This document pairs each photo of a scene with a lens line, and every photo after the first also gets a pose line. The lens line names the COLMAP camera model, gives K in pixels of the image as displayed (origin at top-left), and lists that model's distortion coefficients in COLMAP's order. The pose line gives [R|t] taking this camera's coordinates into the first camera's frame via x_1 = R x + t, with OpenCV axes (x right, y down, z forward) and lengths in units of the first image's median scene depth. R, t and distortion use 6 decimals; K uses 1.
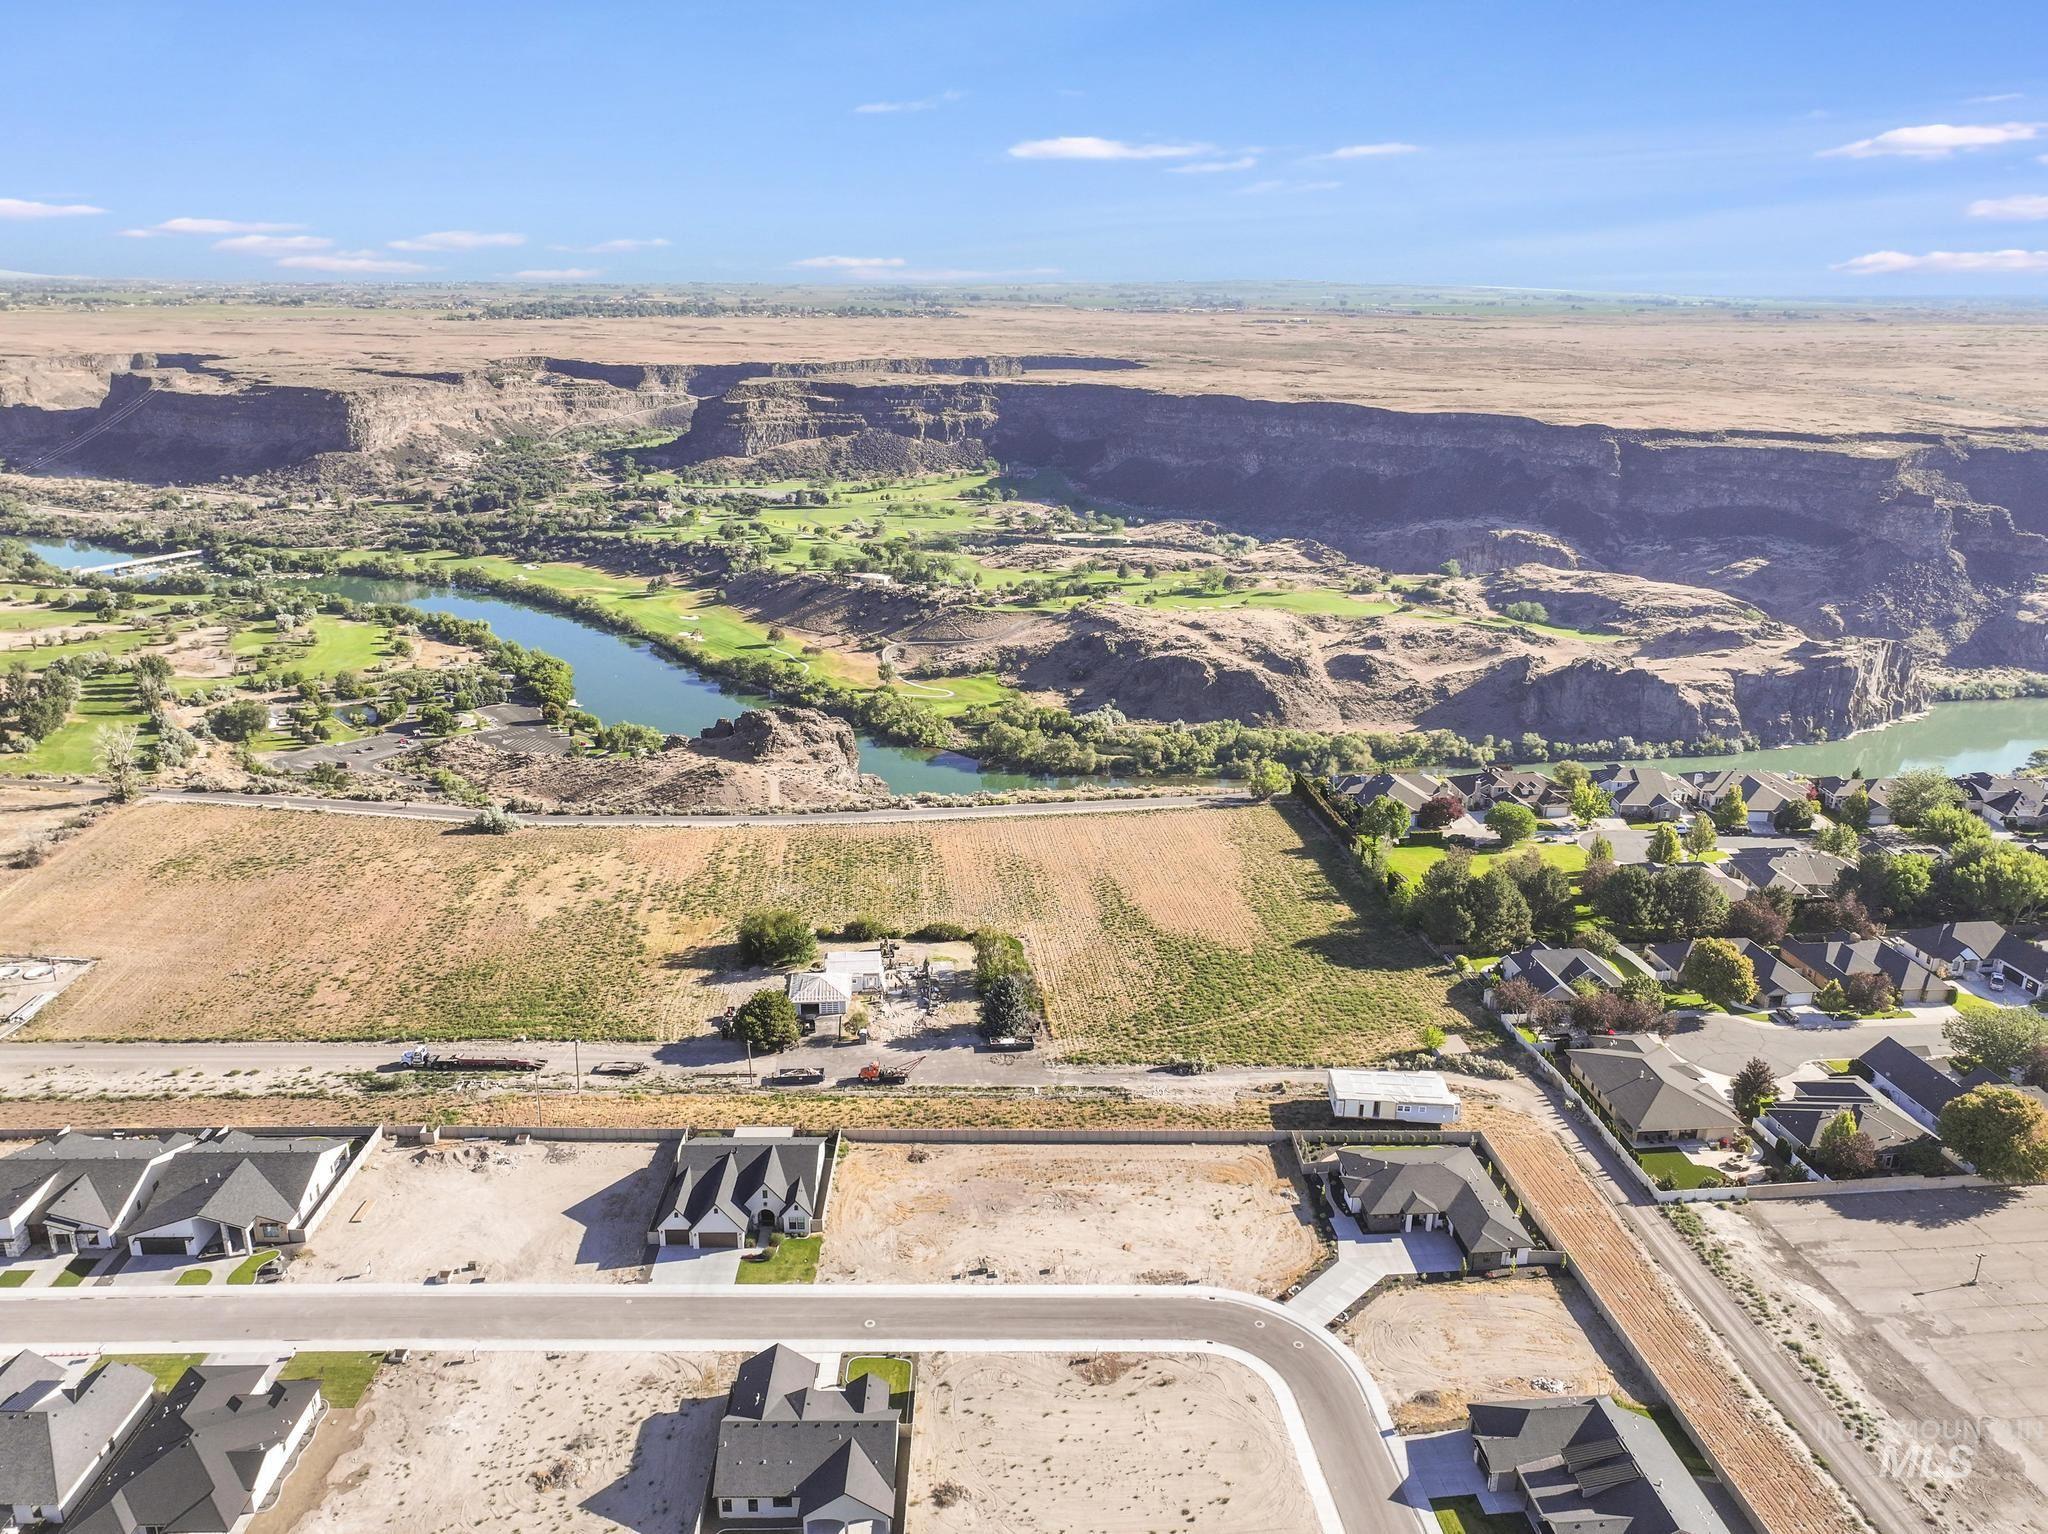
lens RADIAL K [[1469.6, 0, 1029.9], [0, 1469.6, 768.5], [0, 0, 1]] dist [0.005582, 0.003628]
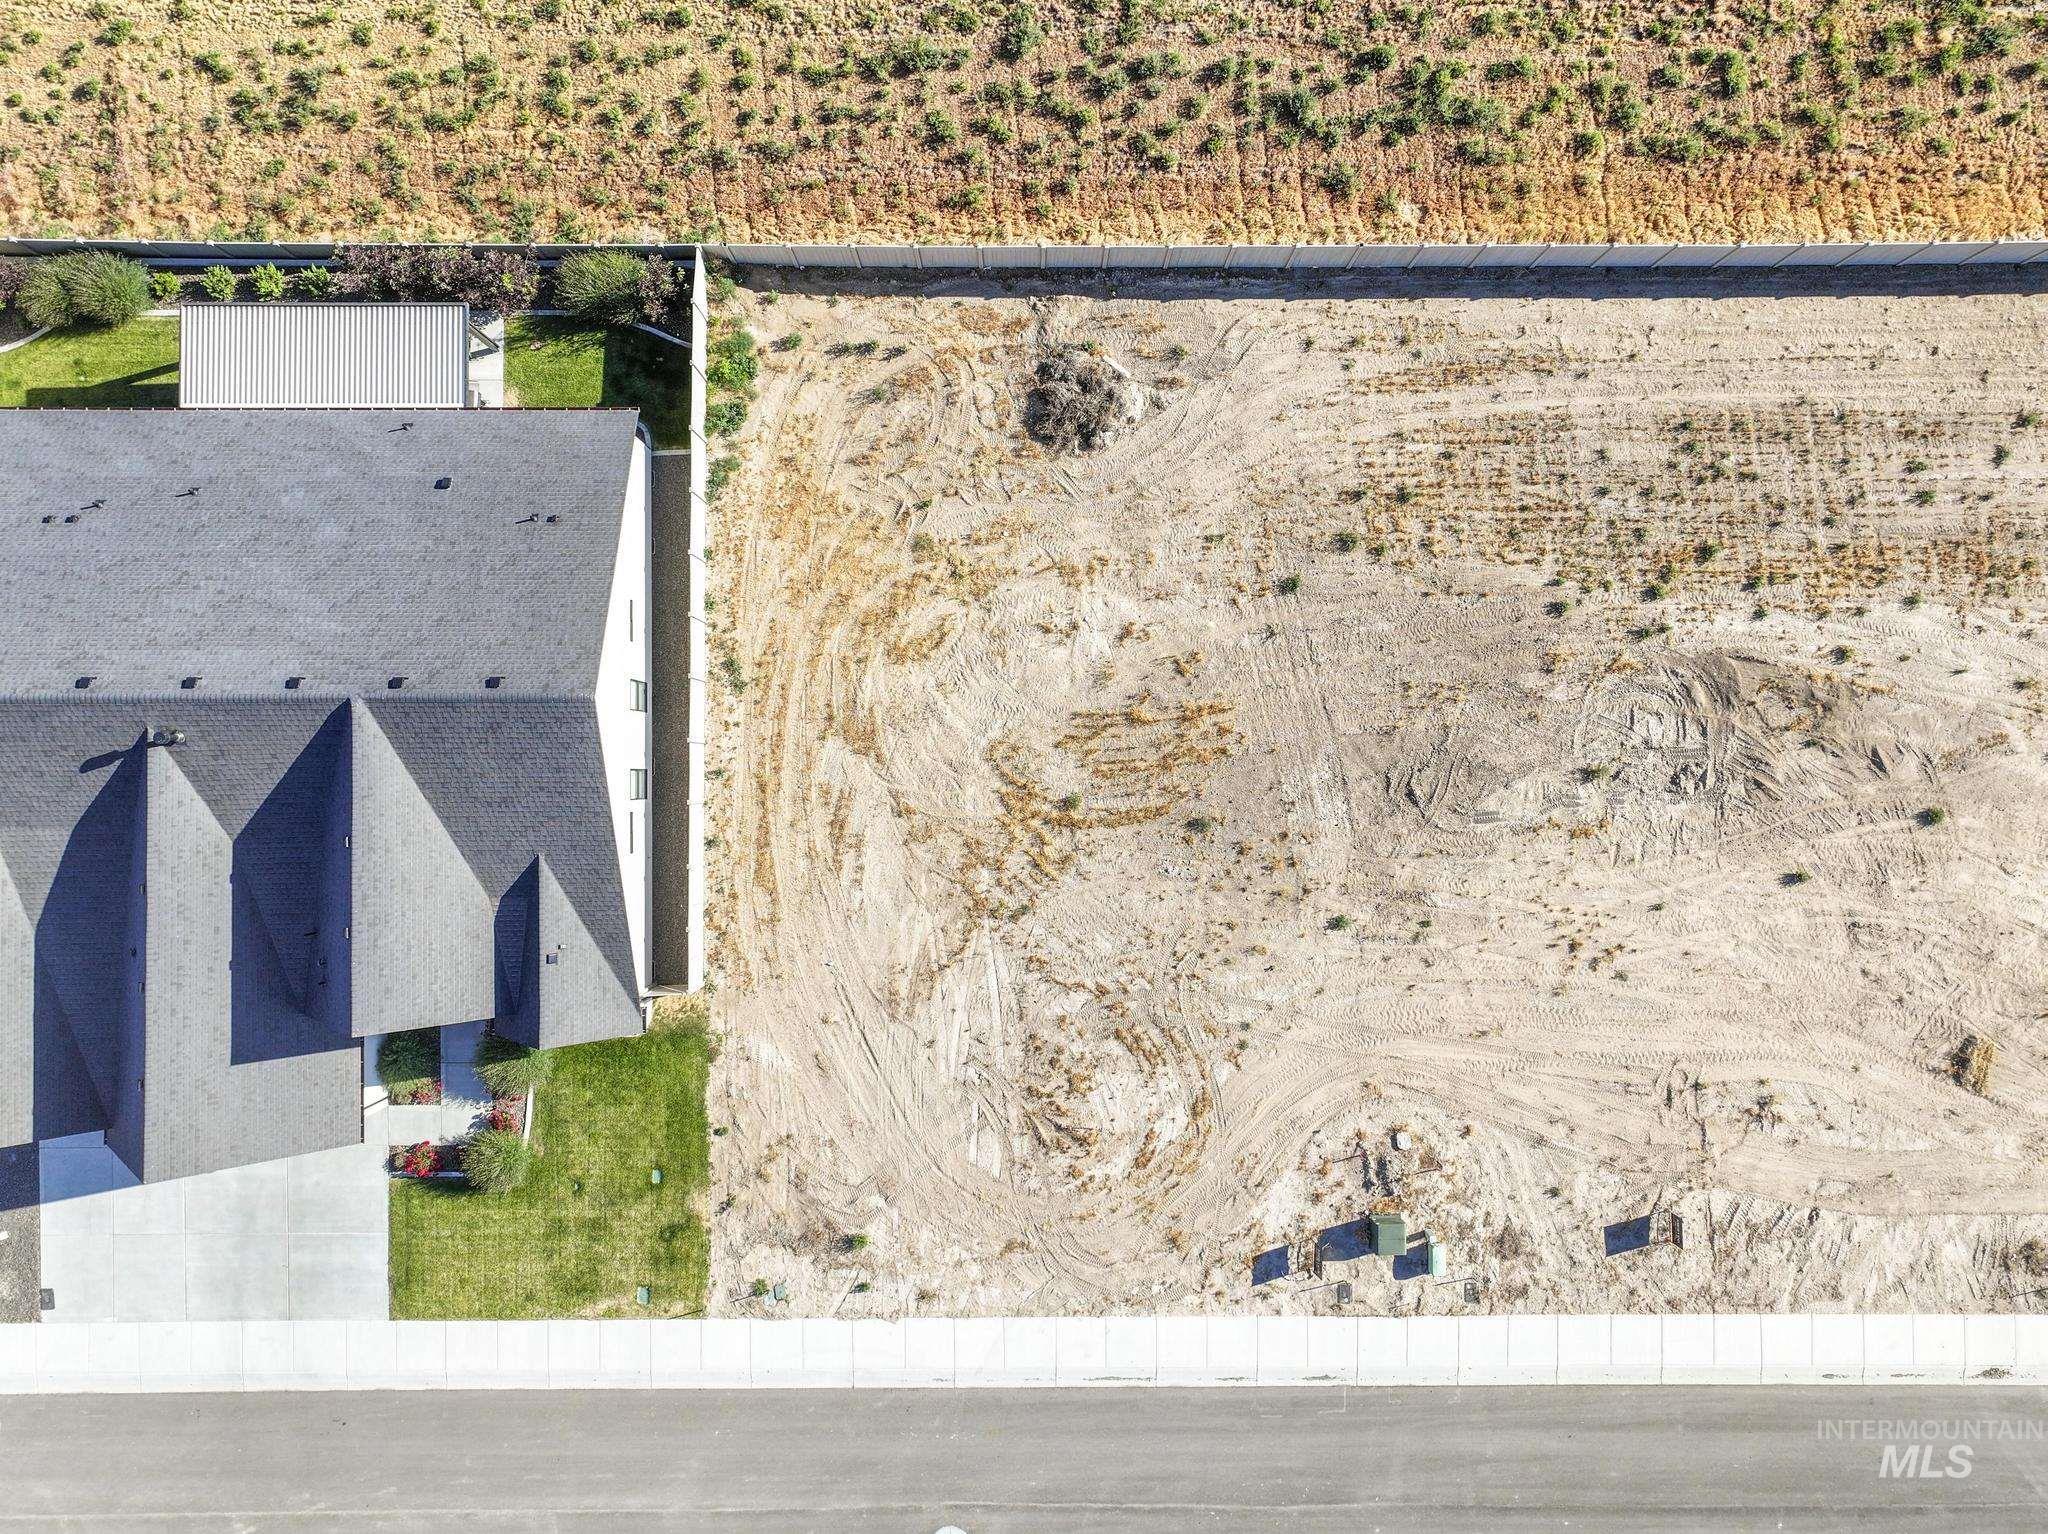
lens RADIAL K [[1435.2, 0, 1028.6], [0, 1435.2, 765.1], [0, 0, 1]] dist [0.003826, 0.008730]
pose [[0.999716, 0.017672, -0.015977, -0.055379], [0.009120, 0.335678, 0.941932, 0.054910], [0.022009, -0.941811, 0.335422, 0.620910]]
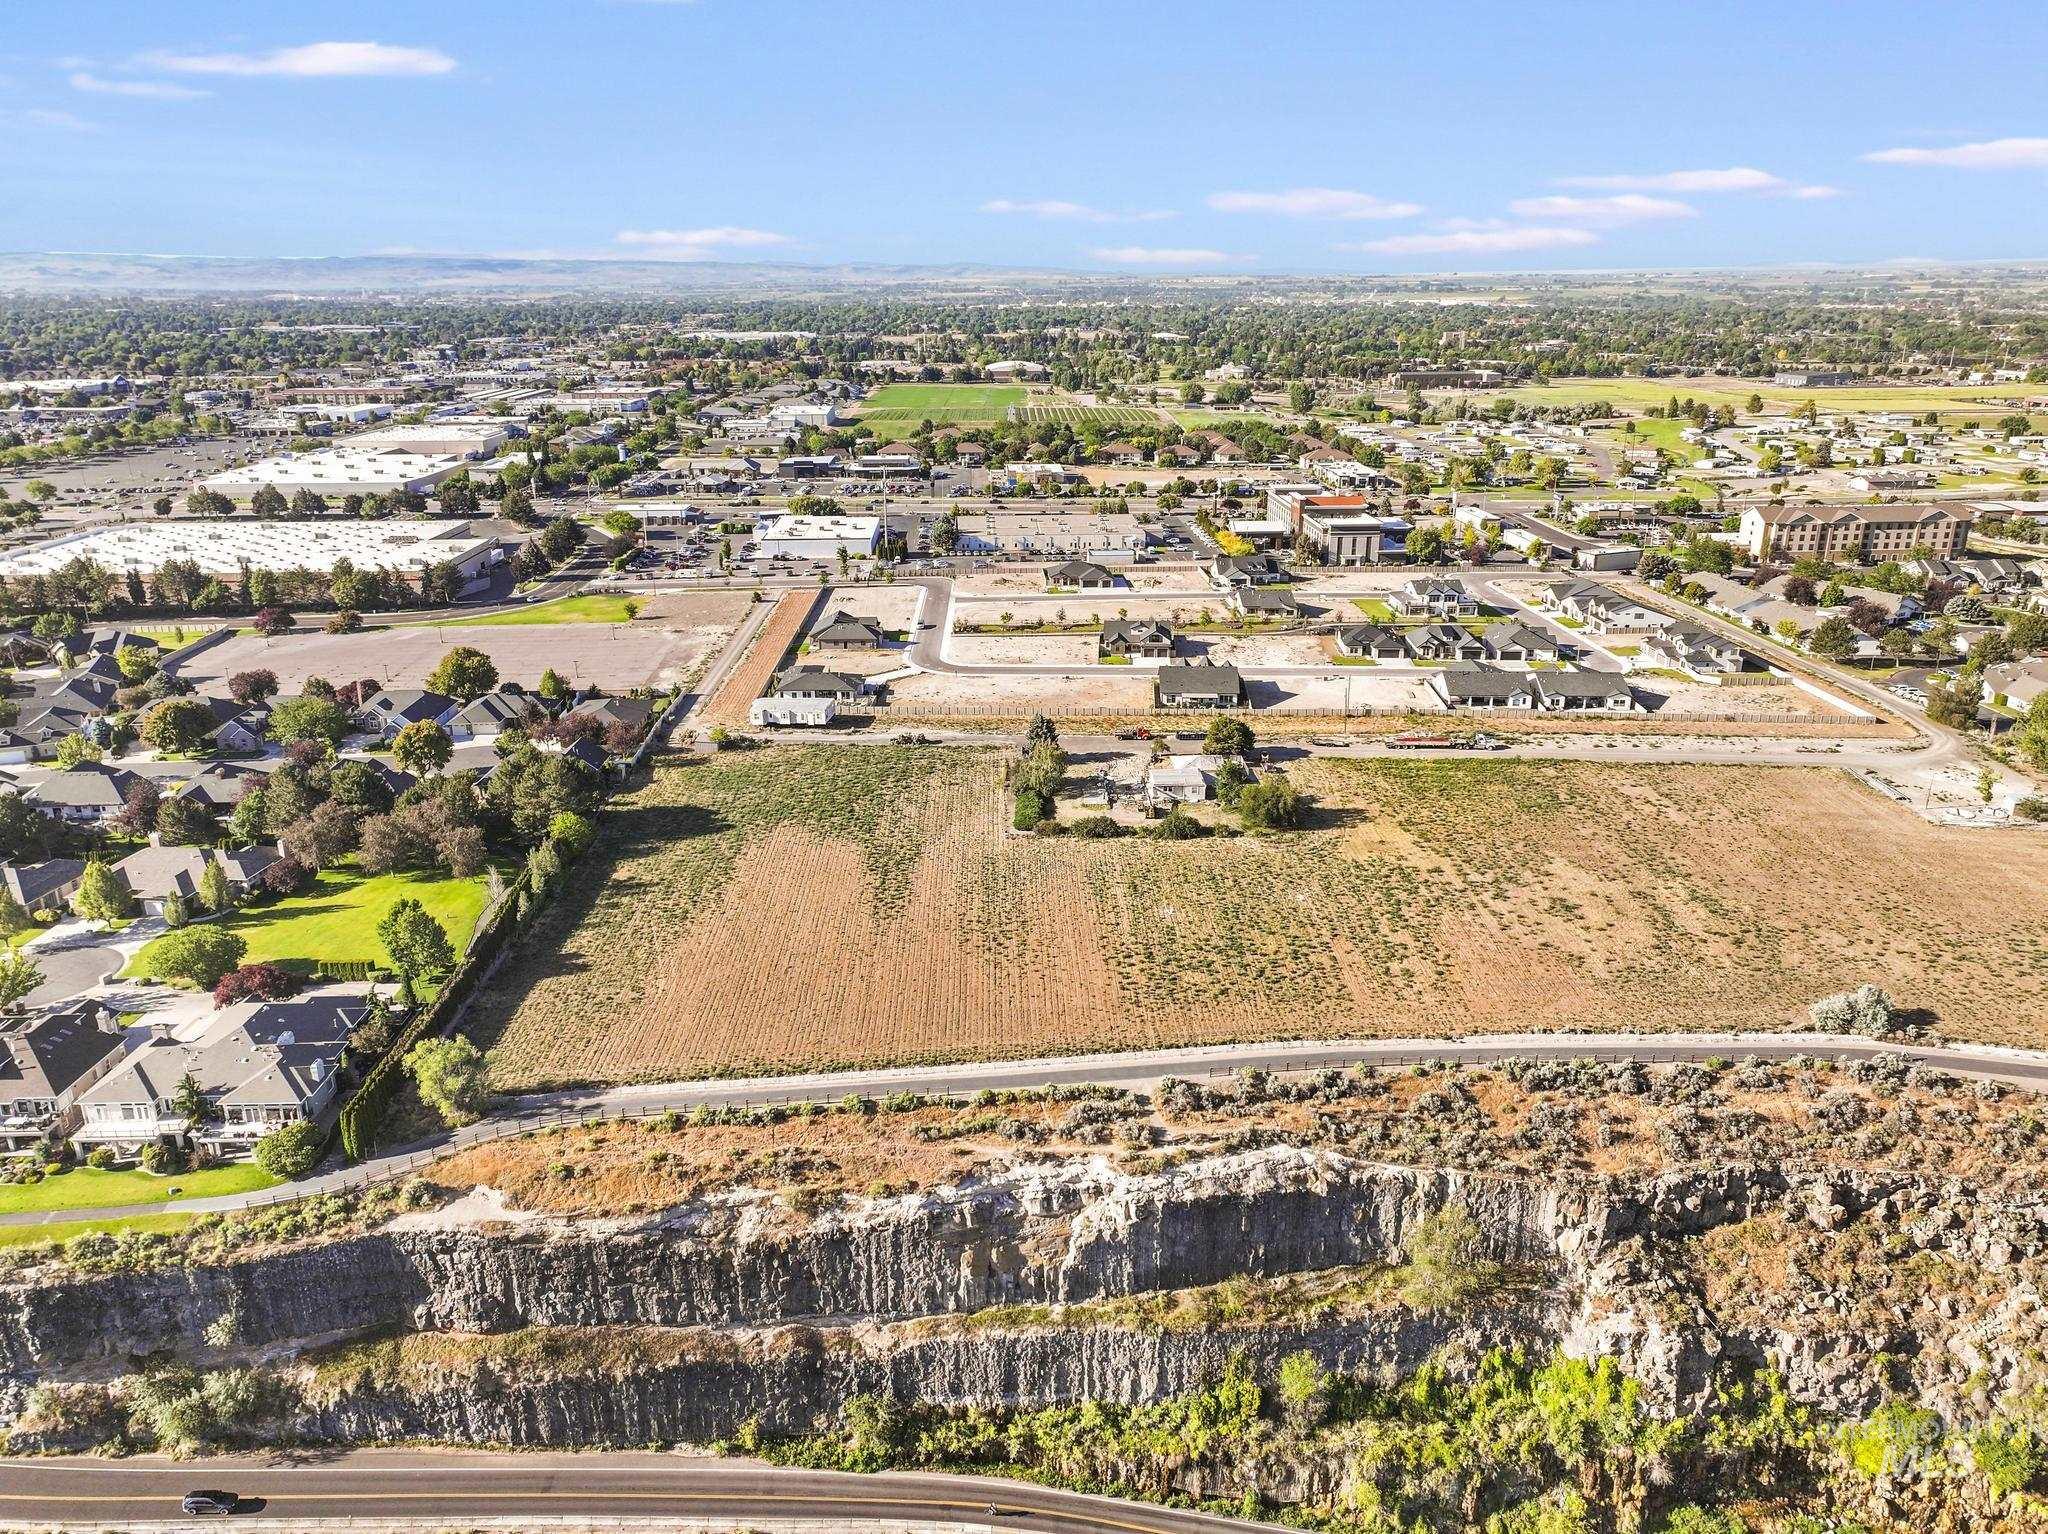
lens RADIAL K [[1435.2, 0, 1028.6], [0, 1435.2, 765.1], [0, 0, 1]] dist [0.003826, 0.008730]
pose [[-0.996608, -0.033215, 0.075299, -0.080672], [0.018250, 0.802963, 0.595750, -0.451742], [-0.080250, 0.595103, -0.799632, 1.643085]]
